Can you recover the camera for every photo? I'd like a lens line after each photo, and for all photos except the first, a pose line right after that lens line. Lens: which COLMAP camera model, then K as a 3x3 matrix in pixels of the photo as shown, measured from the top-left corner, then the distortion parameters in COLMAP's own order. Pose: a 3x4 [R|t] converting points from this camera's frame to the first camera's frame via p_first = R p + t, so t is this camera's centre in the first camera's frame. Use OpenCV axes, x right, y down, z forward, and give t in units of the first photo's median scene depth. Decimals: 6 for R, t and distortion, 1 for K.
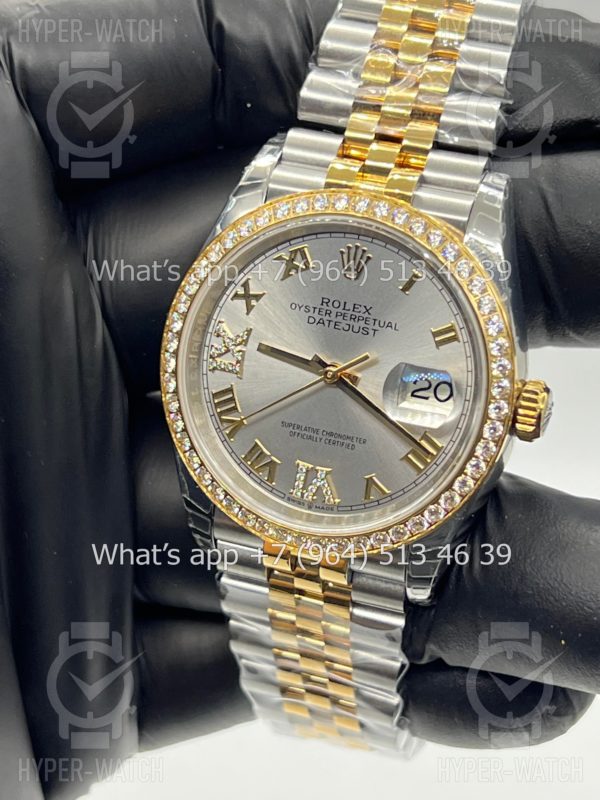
lens RADIAL K [[1861.6, 0, 301.8], [0, 1861.6, 396.5], [0, 0, 1]] dist [0.404385, 0.000000]
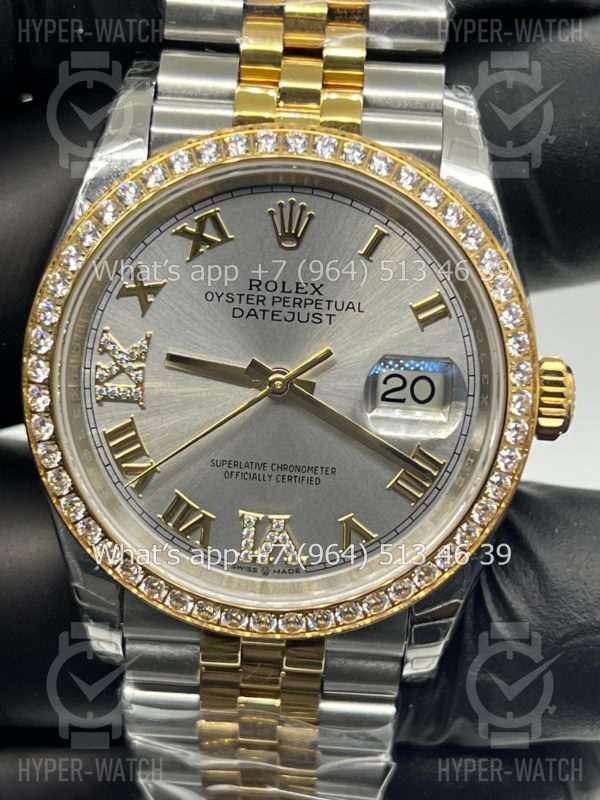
lens RADIAL K [[1861.6, 0, 305.3], [0, 1861.6, 397.7], [0, 0, 1]] dist [0.404385, 0.000000]
pose [[0.961403, -0.128574, 0.243256, -0.147534], [0.130684, 0.991396, 0.007513, -0.010767], [-0.242129, 0.024566, 0.969933, 0.302248]]
